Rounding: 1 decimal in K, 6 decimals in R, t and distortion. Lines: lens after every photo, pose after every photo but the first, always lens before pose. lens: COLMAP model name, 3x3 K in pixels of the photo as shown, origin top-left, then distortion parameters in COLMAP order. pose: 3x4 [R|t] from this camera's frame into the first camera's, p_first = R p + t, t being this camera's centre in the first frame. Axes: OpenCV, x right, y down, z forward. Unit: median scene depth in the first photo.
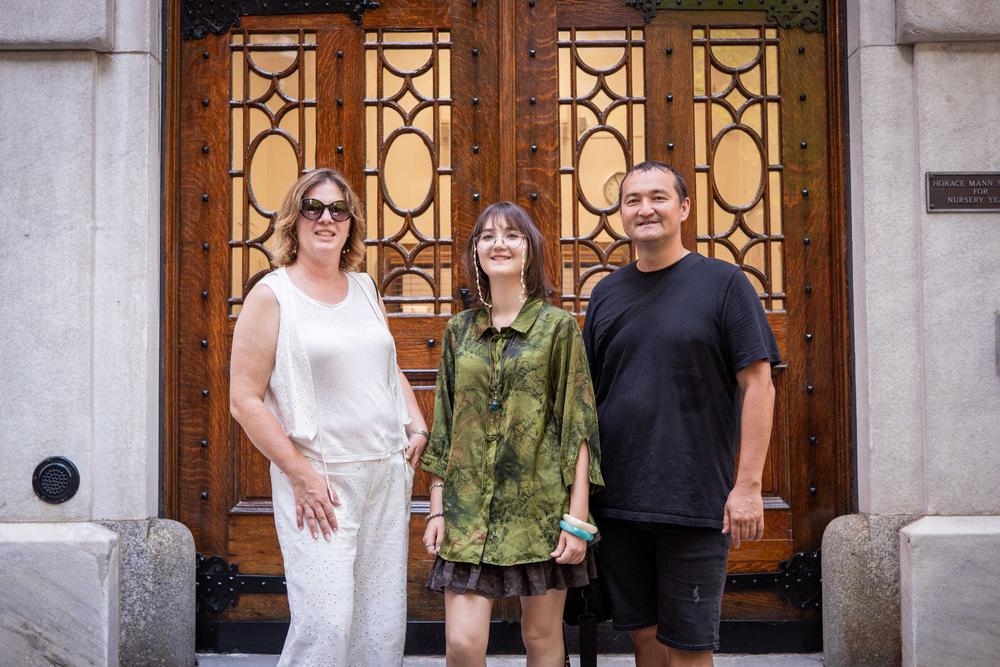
lens RADIAL K [[1442.5, 0, 500.0], [0, 1442.5, 333.5], [0, 0, 1]] dist [-0.051607, 0.237943]
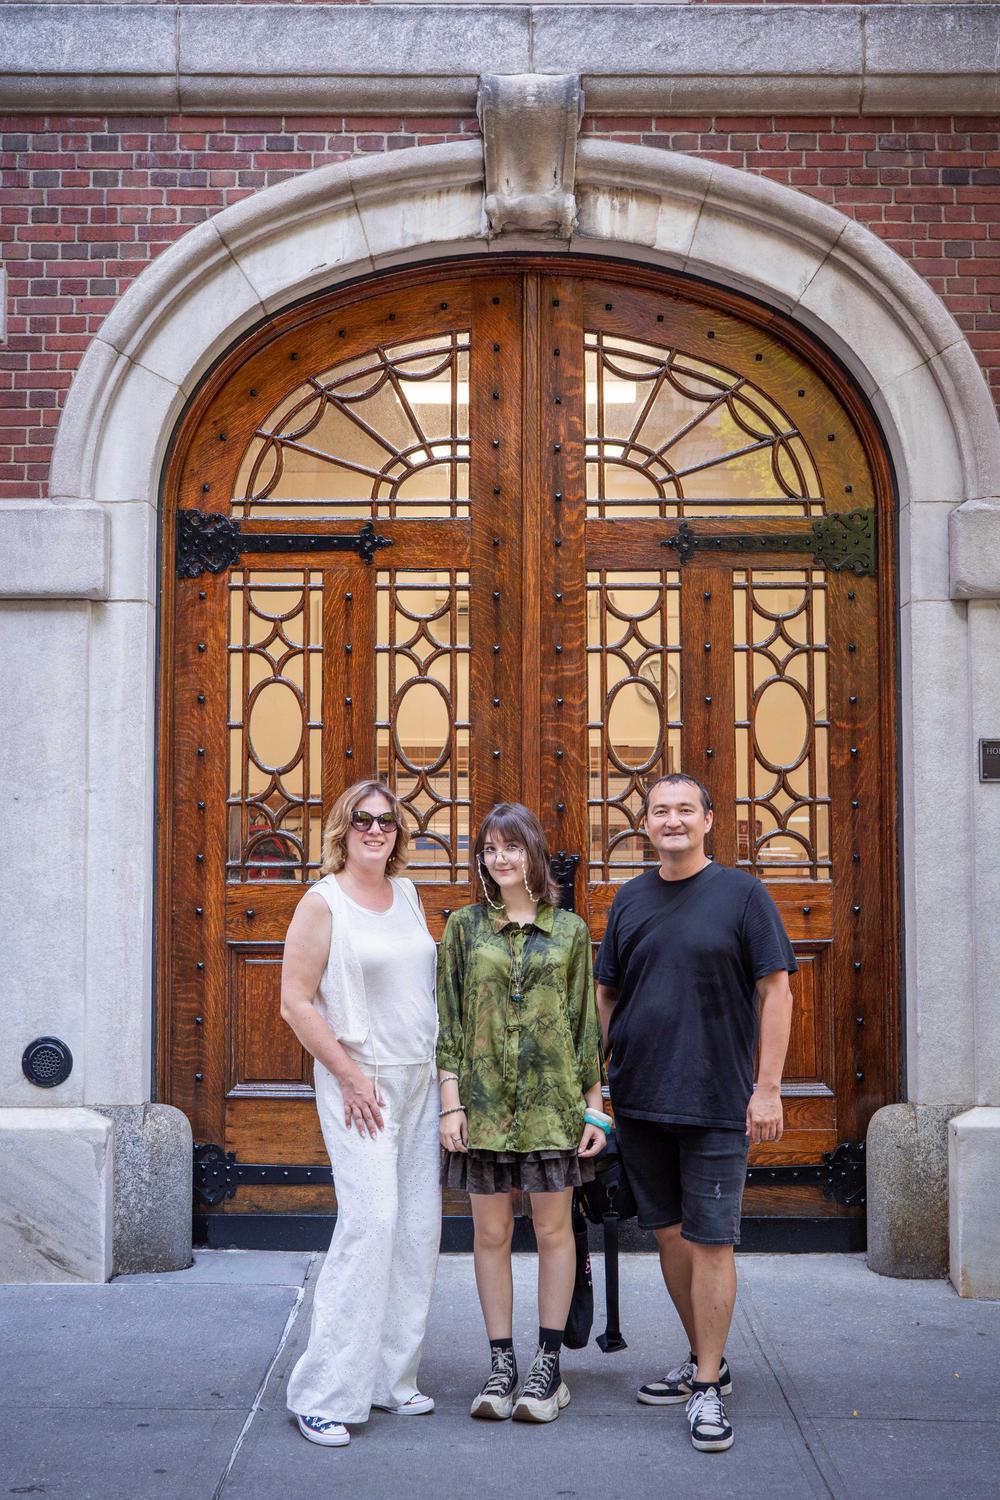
lens RADIAL K [[2280.4, 0, 494.7], [0, 2280.4, 743.7], [0, 0, 1]] dist [-0.032344, 0.239053]
pose [[0.999948, 0.007603, 0.006788, -0.027818], [-0.007541, 0.999930, -0.009096, -0.088734], [-0.006856, 0.009044, 0.999936, -0.458408]]
